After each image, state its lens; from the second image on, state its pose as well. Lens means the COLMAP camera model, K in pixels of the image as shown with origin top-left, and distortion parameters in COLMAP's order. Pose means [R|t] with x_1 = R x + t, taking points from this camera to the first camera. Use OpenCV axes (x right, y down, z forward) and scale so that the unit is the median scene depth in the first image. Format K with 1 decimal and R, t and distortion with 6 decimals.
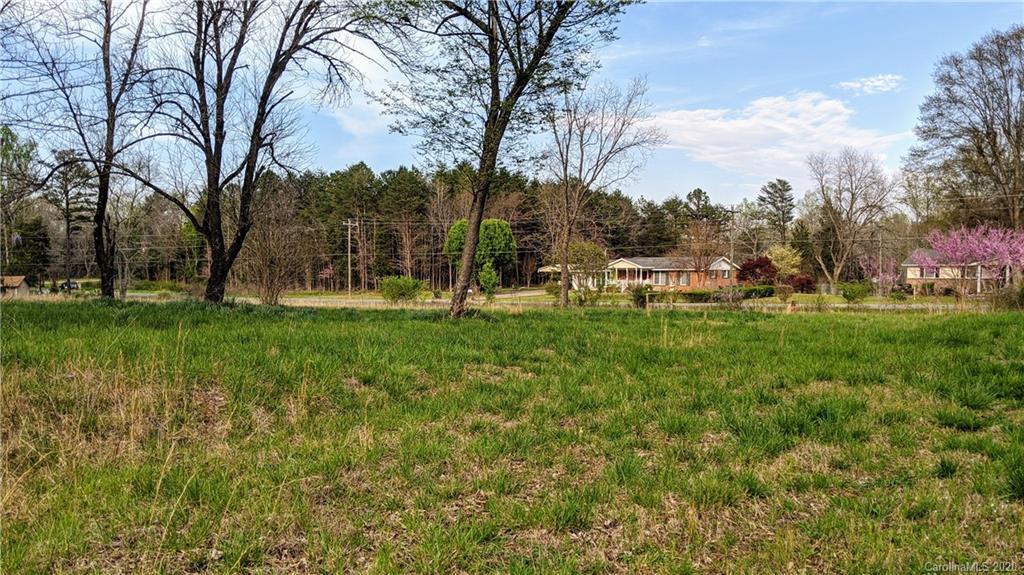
lens RADIAL K [[840.6, 0, 512.0], [0, 840.6, 298.2], [0, 0, 1]] dist [0.102391, 0.003302]
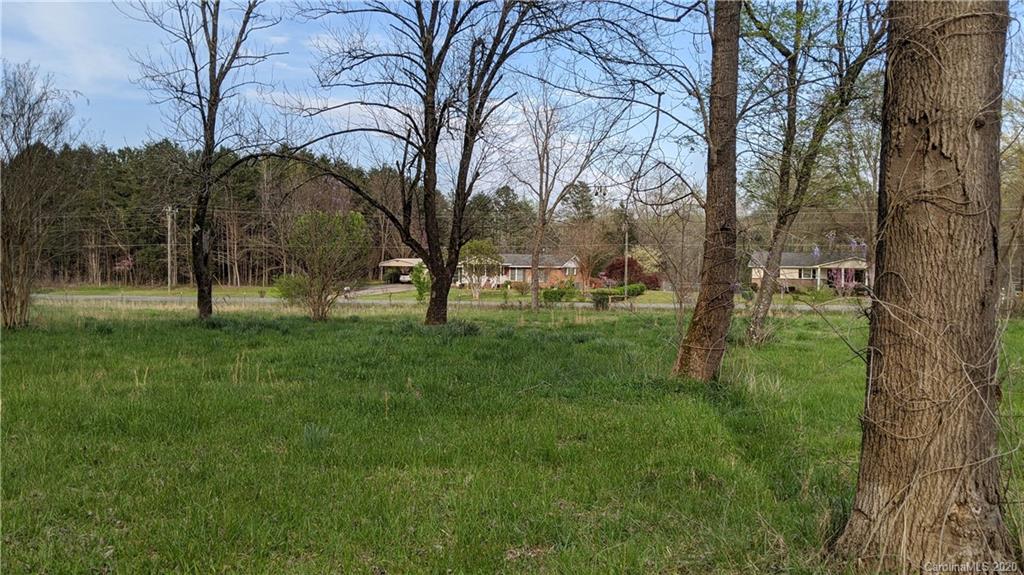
lens RADIAL K [[840.6, 0, 507.2], [0, 840.6, 283.0], [0, 0, 1]] dist [0.102391, 0.003302]
pose [[0.938744, 0.001289, 0.344612, -0.163056], [-0.000235, 0.999995, -0.003101, -0.009080], [-0.344614, 0.002829, 0.938740, 0.040334]]
